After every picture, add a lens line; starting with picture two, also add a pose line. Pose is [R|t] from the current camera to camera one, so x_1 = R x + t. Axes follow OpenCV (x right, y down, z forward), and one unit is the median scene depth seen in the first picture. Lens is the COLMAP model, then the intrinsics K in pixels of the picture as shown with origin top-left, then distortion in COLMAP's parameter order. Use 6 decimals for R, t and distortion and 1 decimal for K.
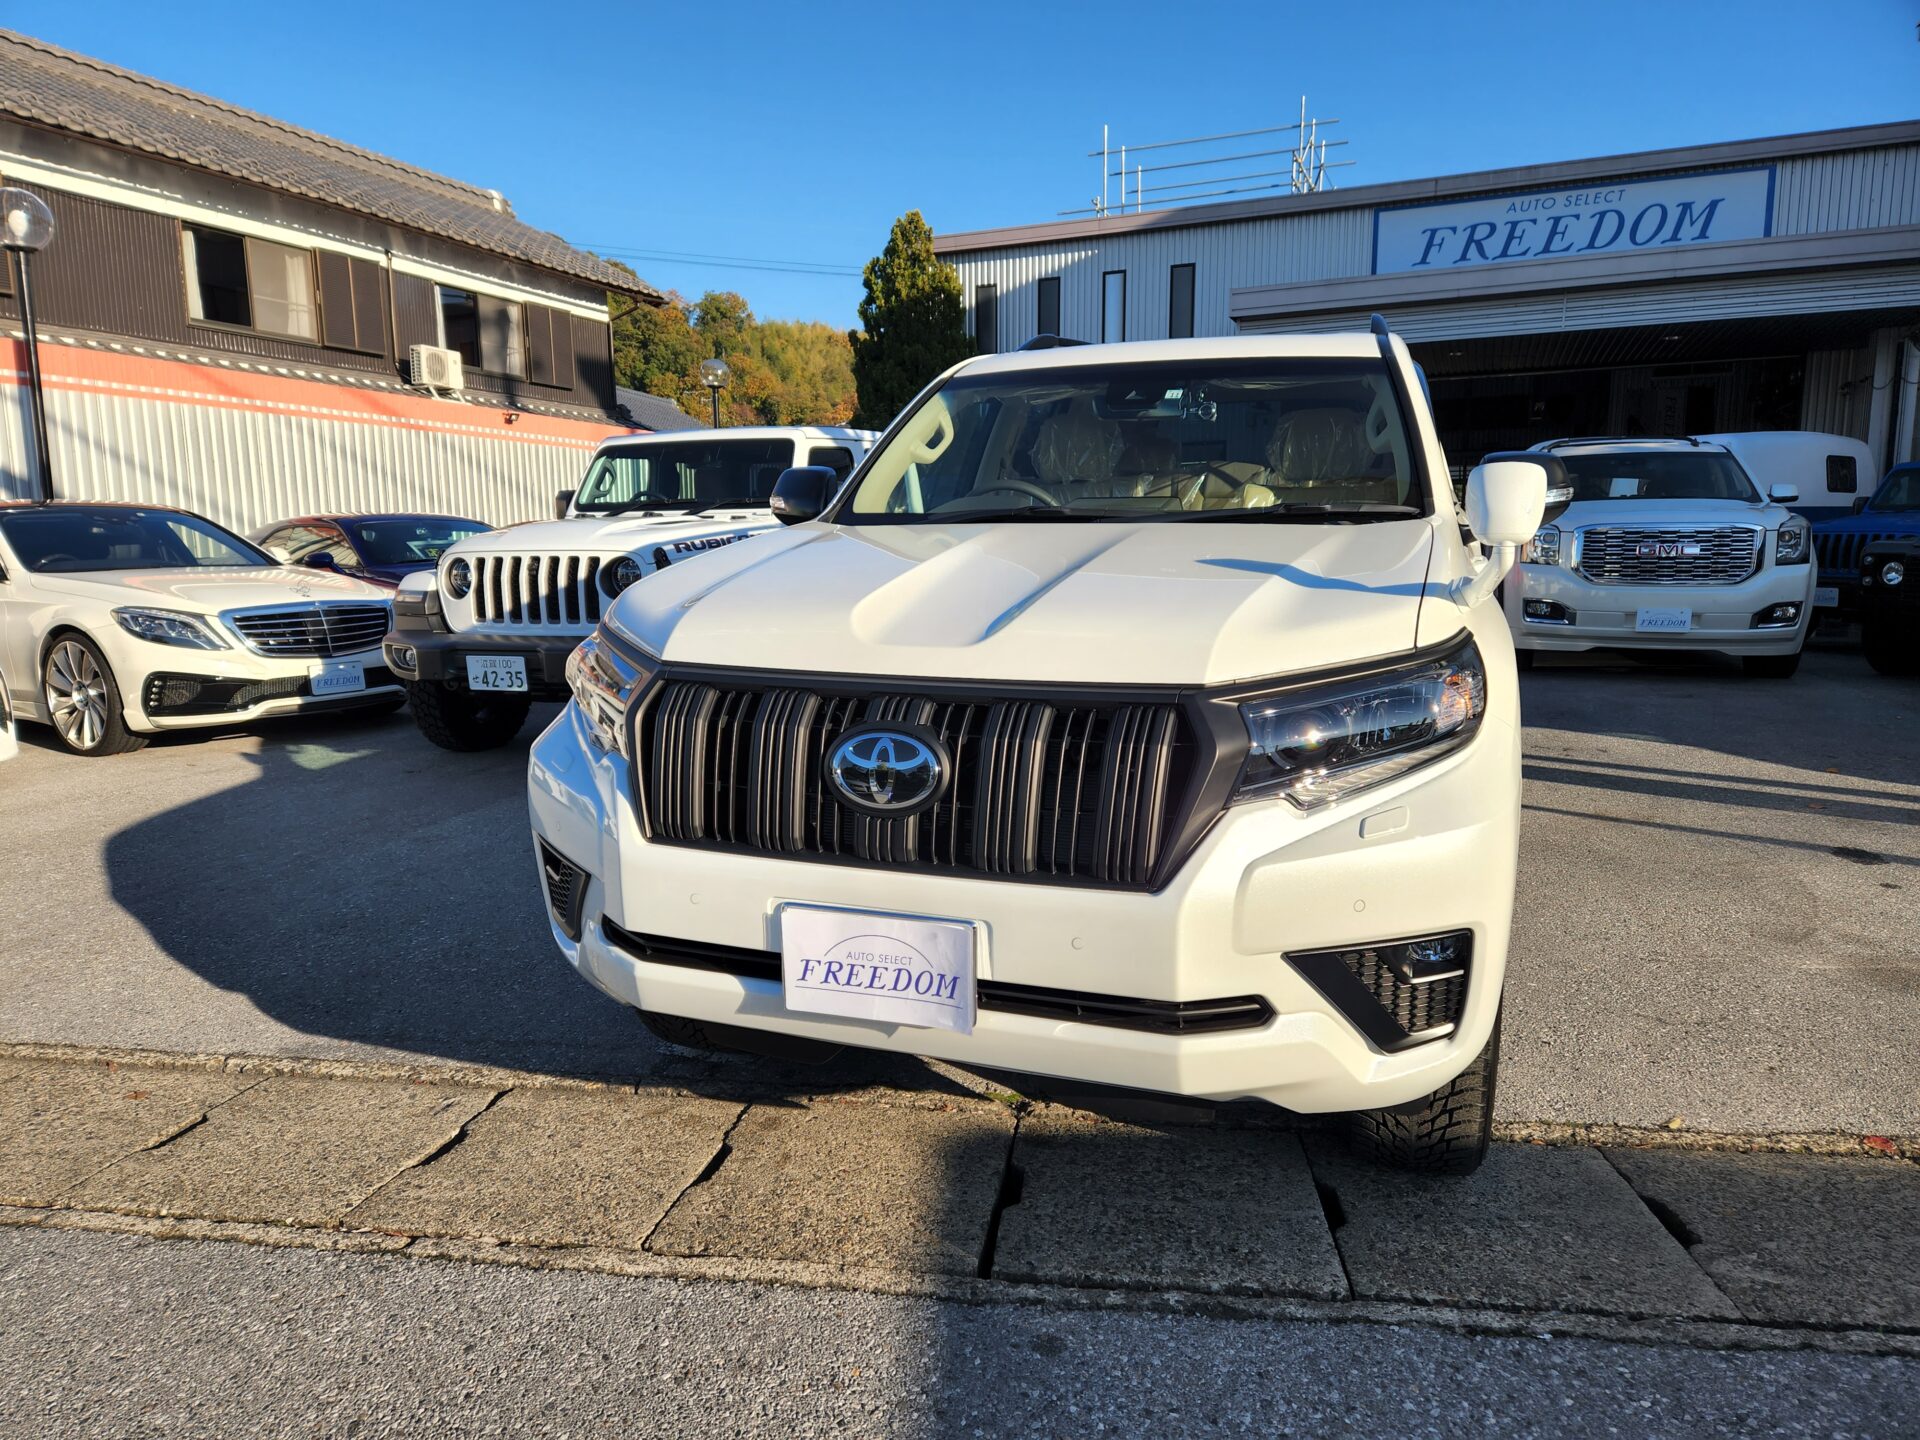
lens RADIAL K [[1277.6, 0, 958.6], [0, 1277.6, 732.4], [0, 0, 1]] dist [0.075186, -0.059144]
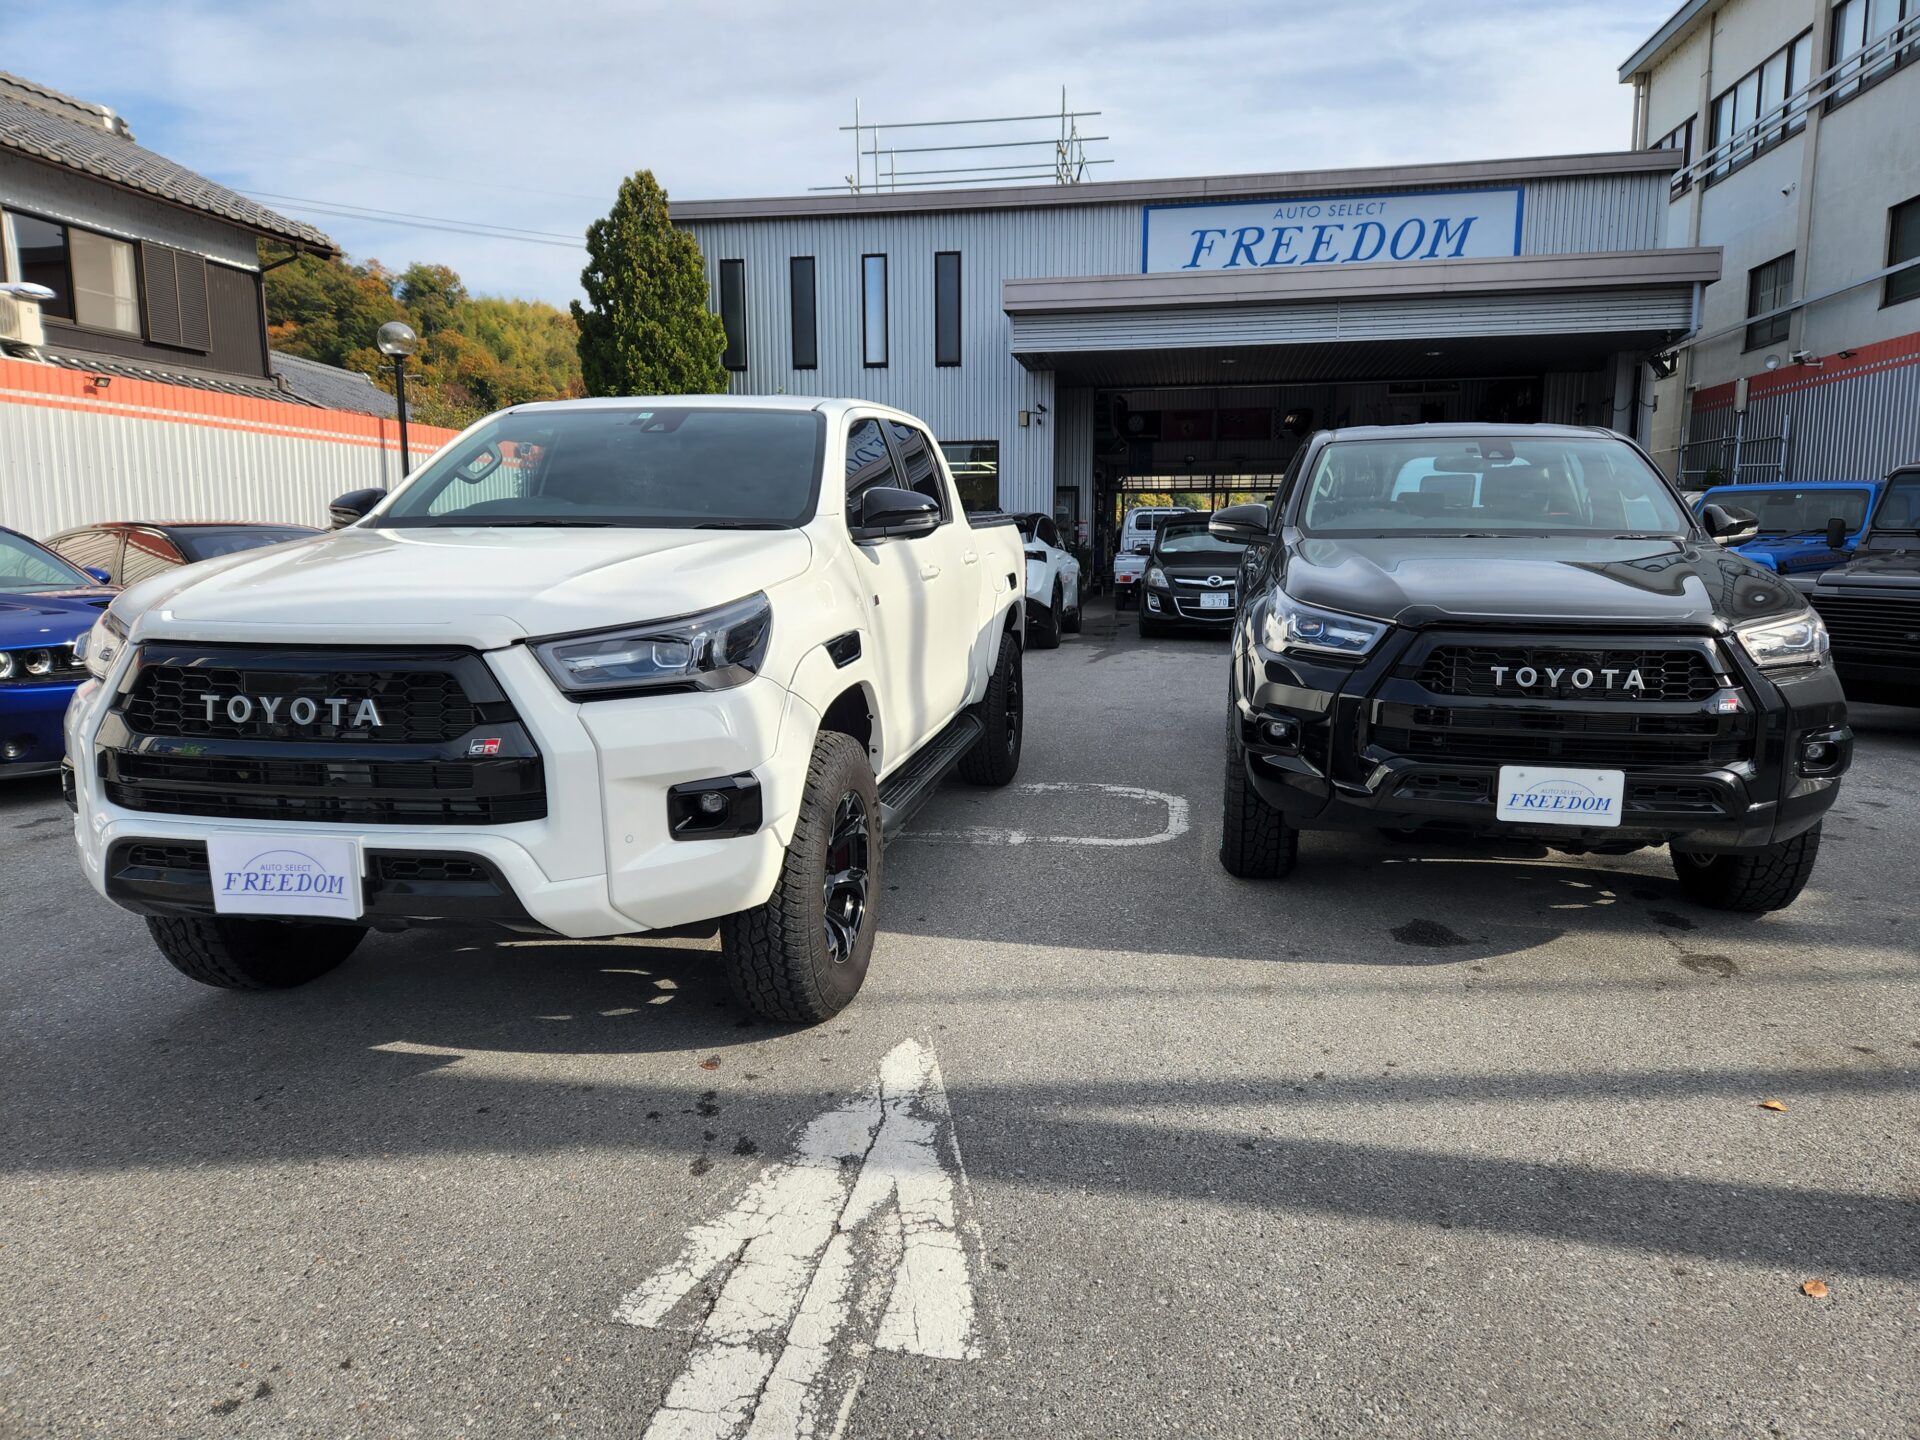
lens RADIAL K [[1277.6, 0, 987.3], [0, 1277.6, 707.9], [0, 0, 1]] dist [0.075186, -0.059144]
pose [[0.975955, -0.017303, 0.217284, -0.006384], [0.020630, 0.999702, -0.013055, -0.023937], [-0.216993, 0.017224, 0.976021, 0.105468]]
